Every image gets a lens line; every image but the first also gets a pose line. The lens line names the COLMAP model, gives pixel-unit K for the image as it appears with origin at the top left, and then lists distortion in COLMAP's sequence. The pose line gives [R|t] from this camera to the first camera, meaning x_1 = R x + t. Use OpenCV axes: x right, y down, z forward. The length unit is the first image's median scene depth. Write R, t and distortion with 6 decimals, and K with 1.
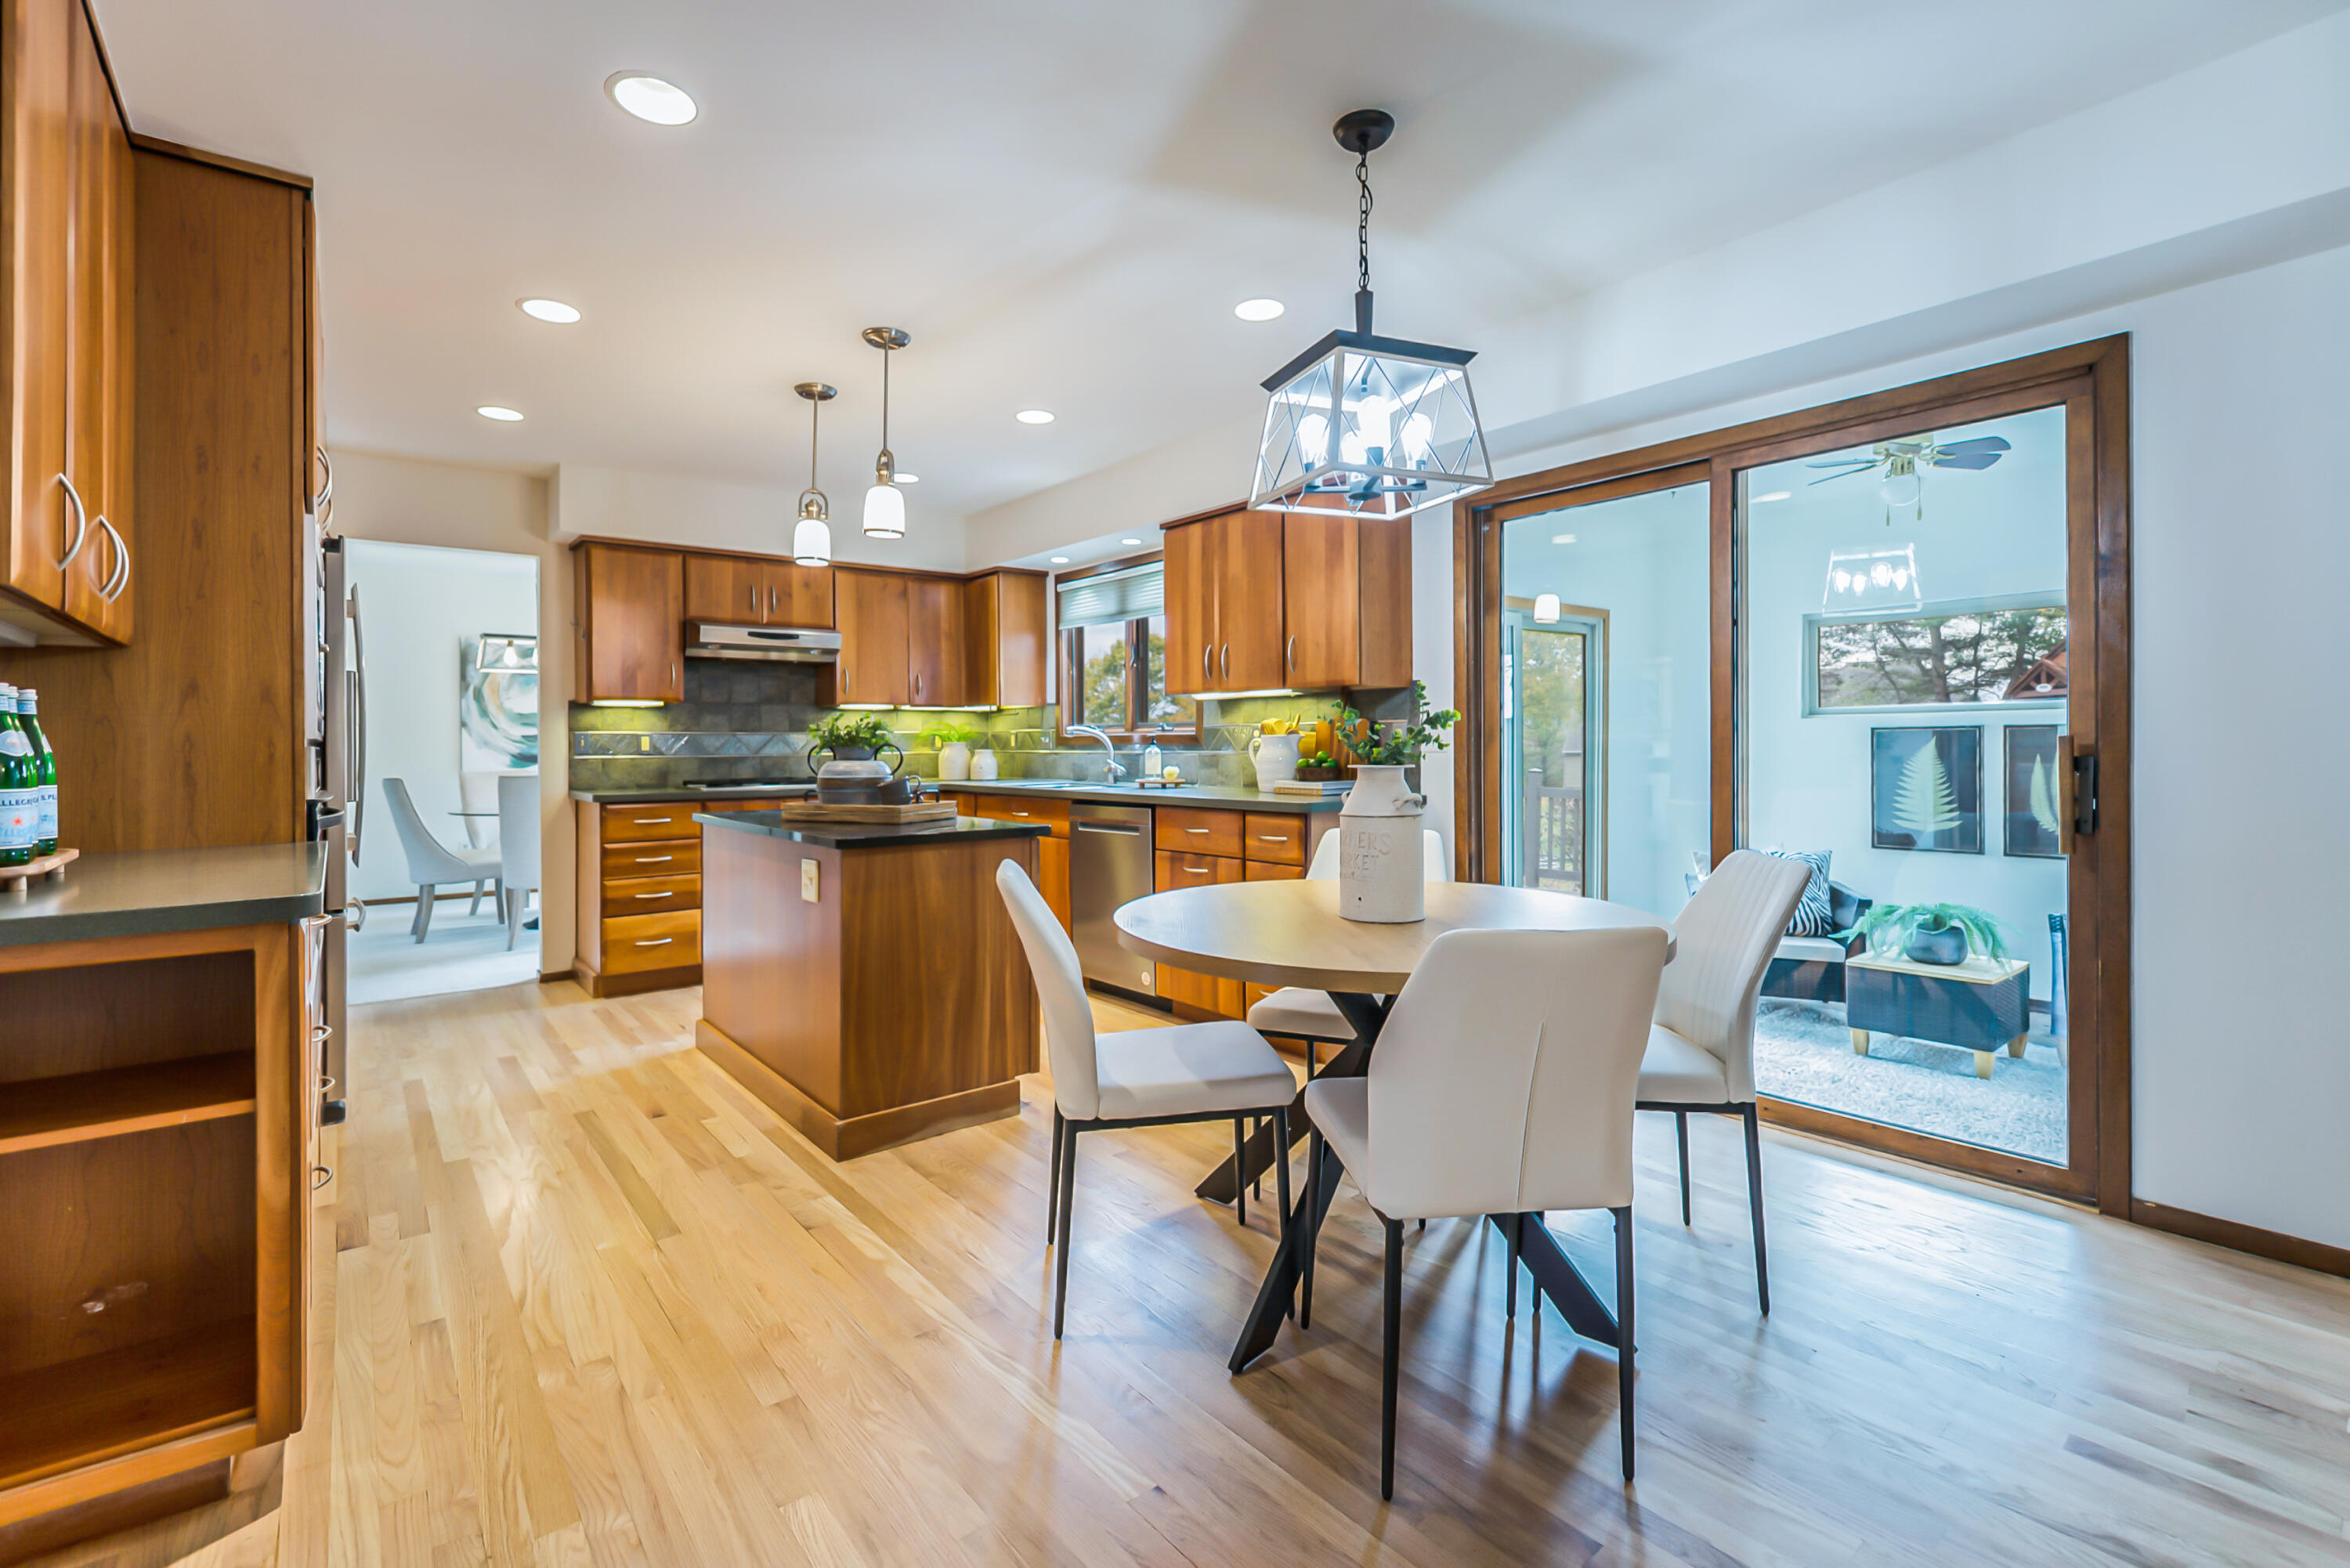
lens RADIAL K [[1041.5, 0, 1213.0], [0, 1041.5, 752.9], [0, 0, 1]] dist [-0.019271, 0.000430]
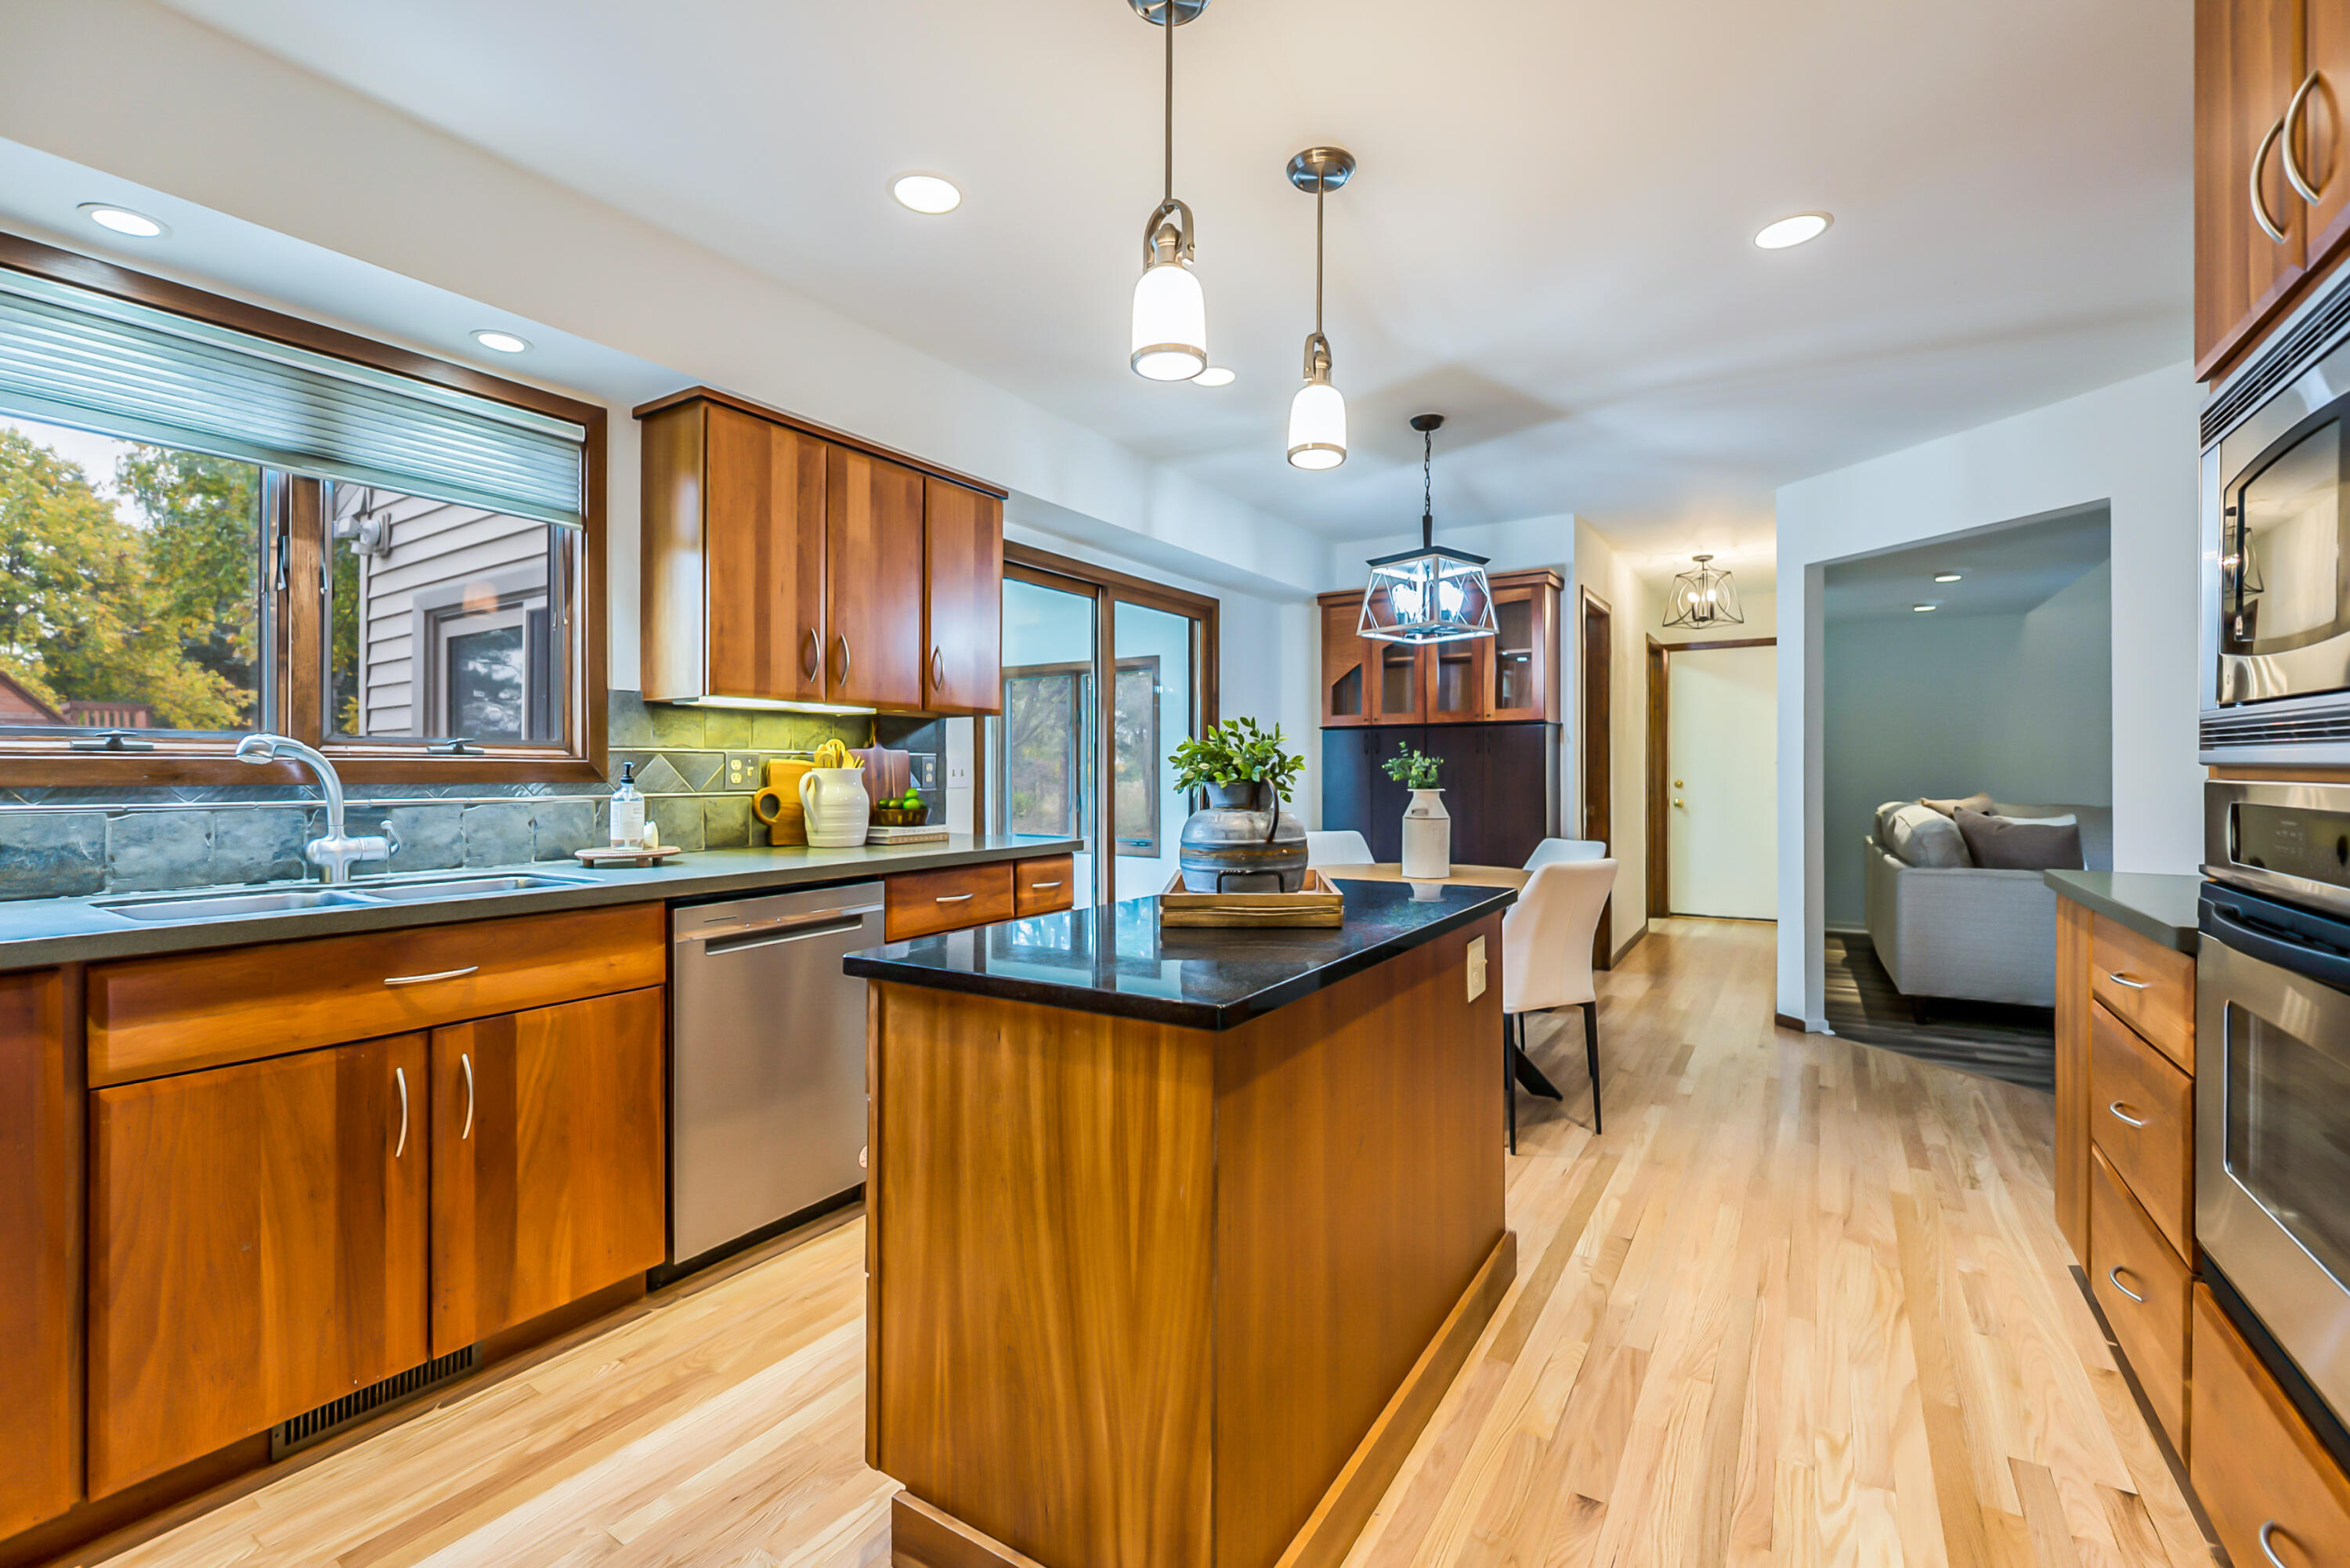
lens RADIAL K [[1041.5, 0, 1213.0], [0, 1041.5, 752.9], [0, 0, 1]] dist [-0.019271, 0.000430]
pose [[-0.325988, 0.017461, 0.945213, -1.087149], [0.010048, 0.999837, -0.015005, -0.020297], [-0.945320, 0.004606, -0.326111, 1.507662]]
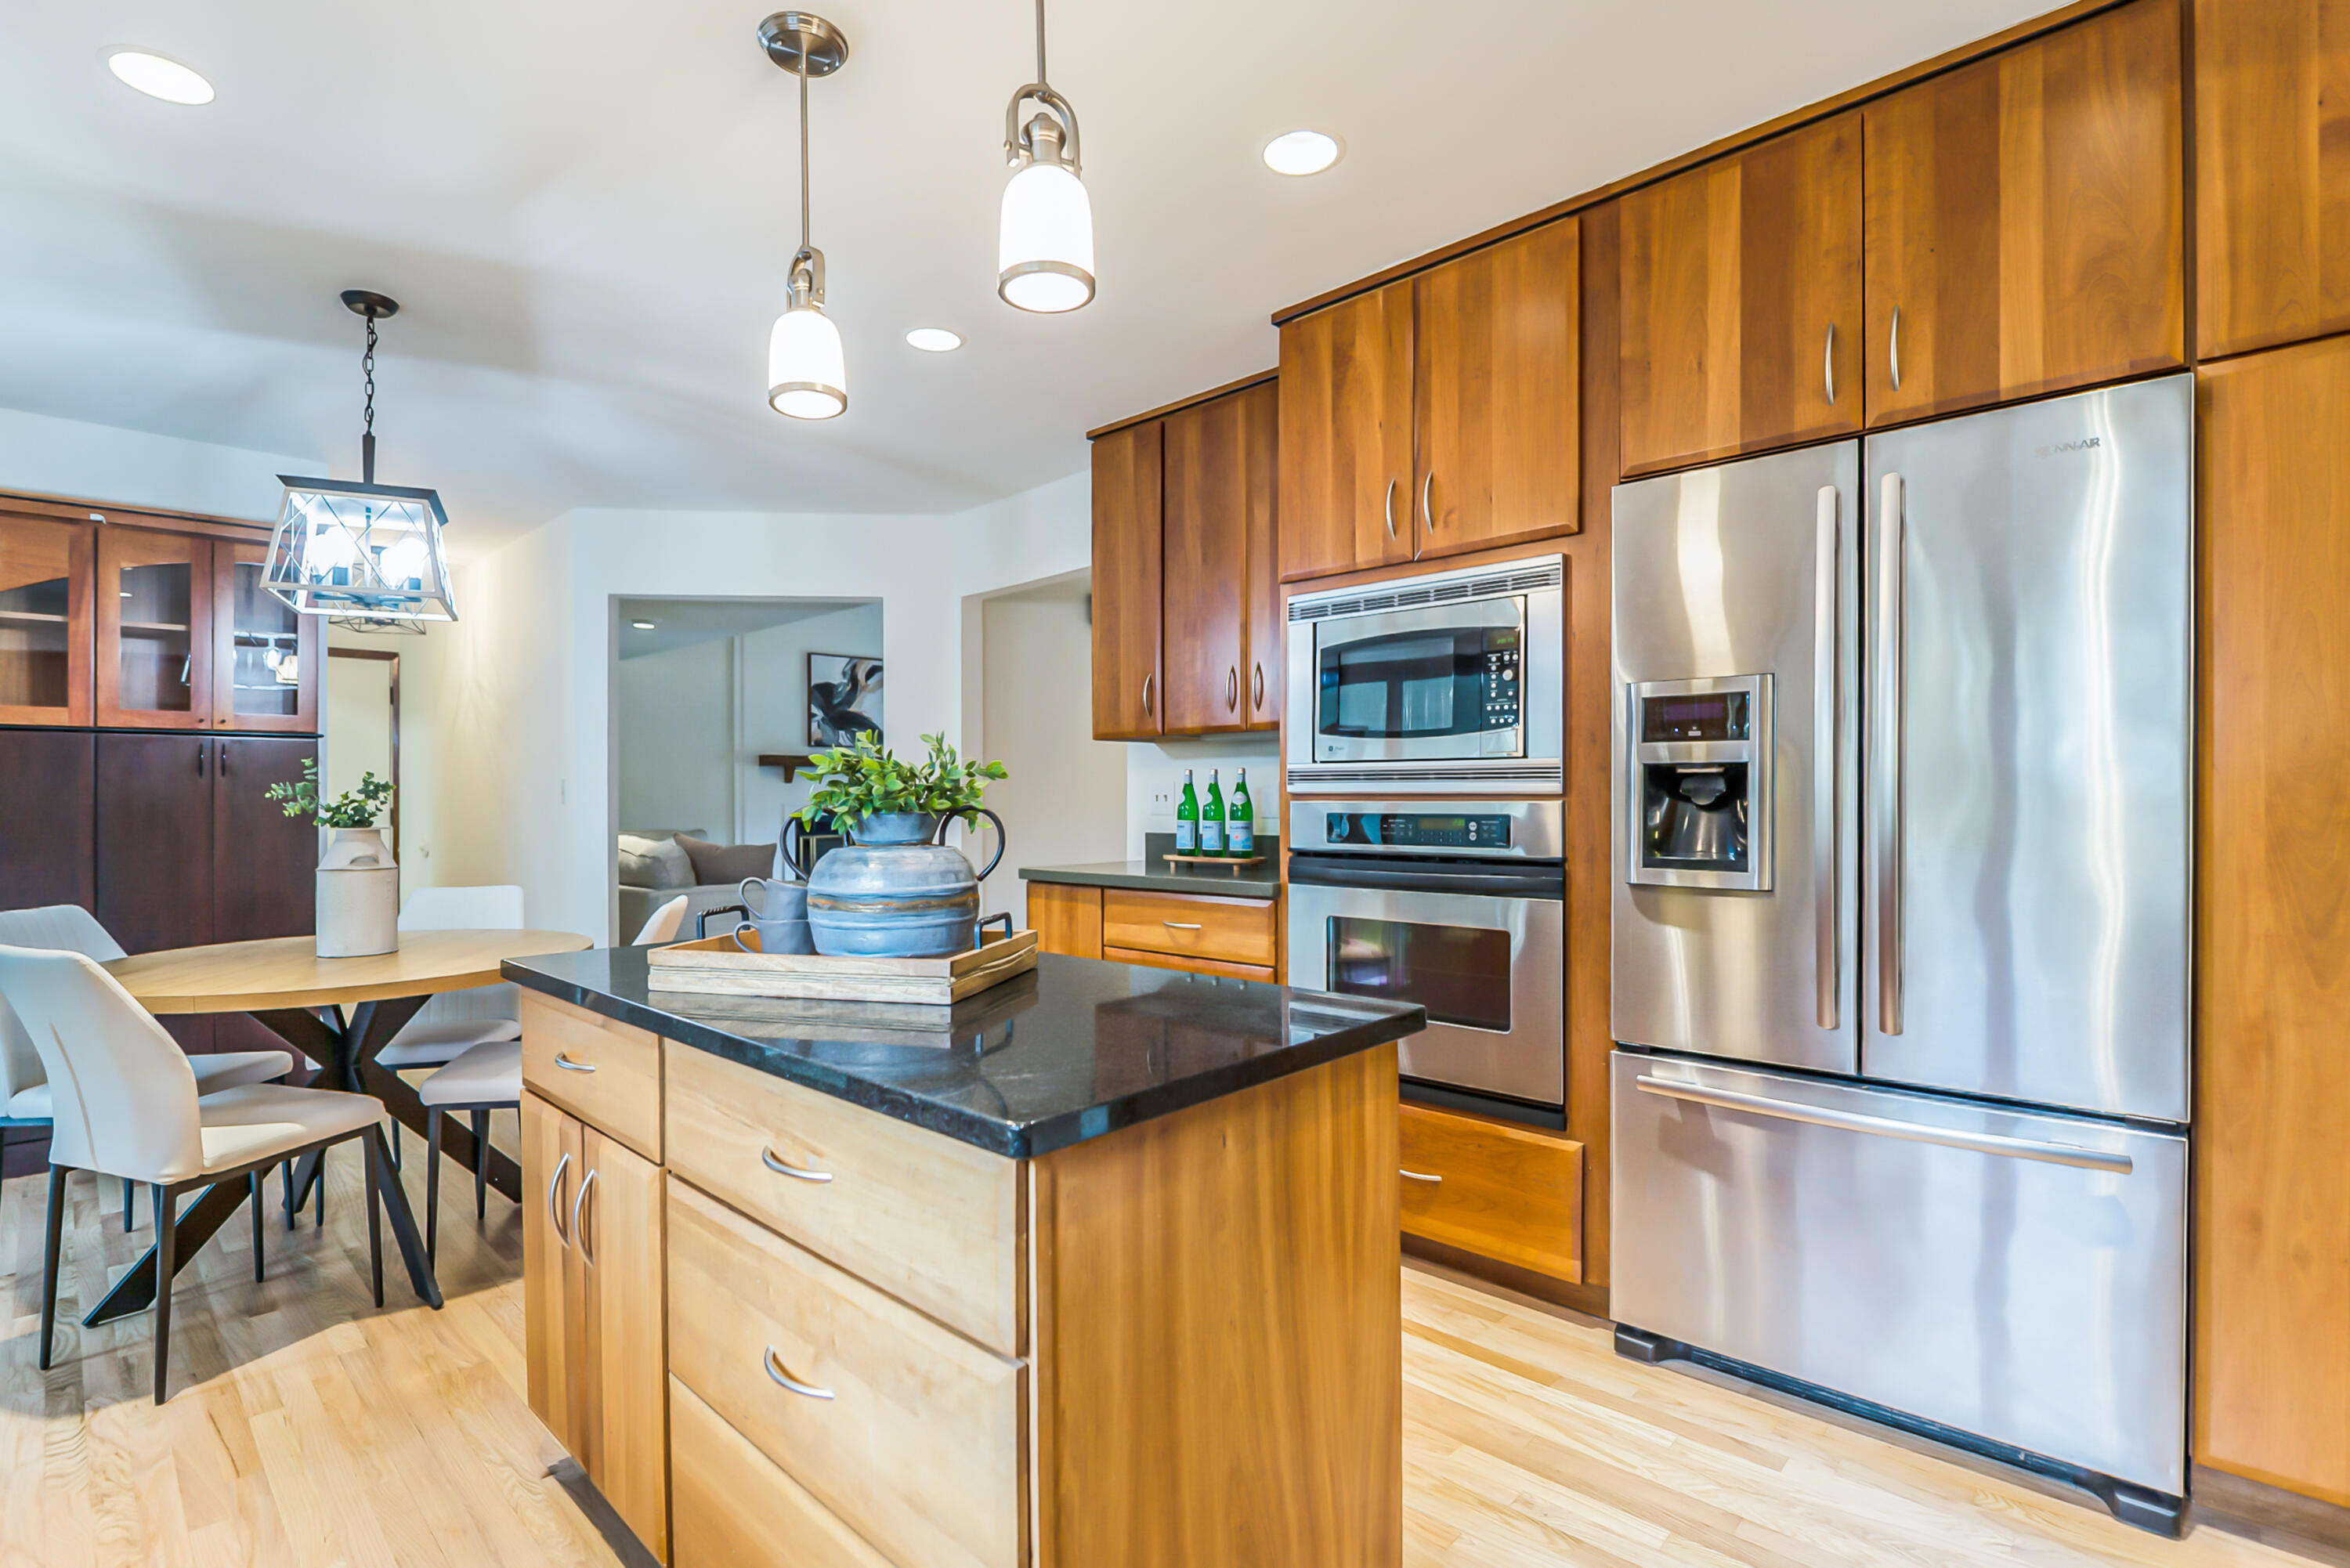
lens RADIAL K [[1055.1, 0, 1173.5], [0, 1055.1, 795.1], [0, 0, 1]] dist [-0.033700, 0.000065]
pose [[-0.991721, 0.009023, -0.128097, -0.498711], [0.008136, 0.999939, 0.007443, -0.022033], [0.128156, 0.006339, -0.991734, 1.827319]]
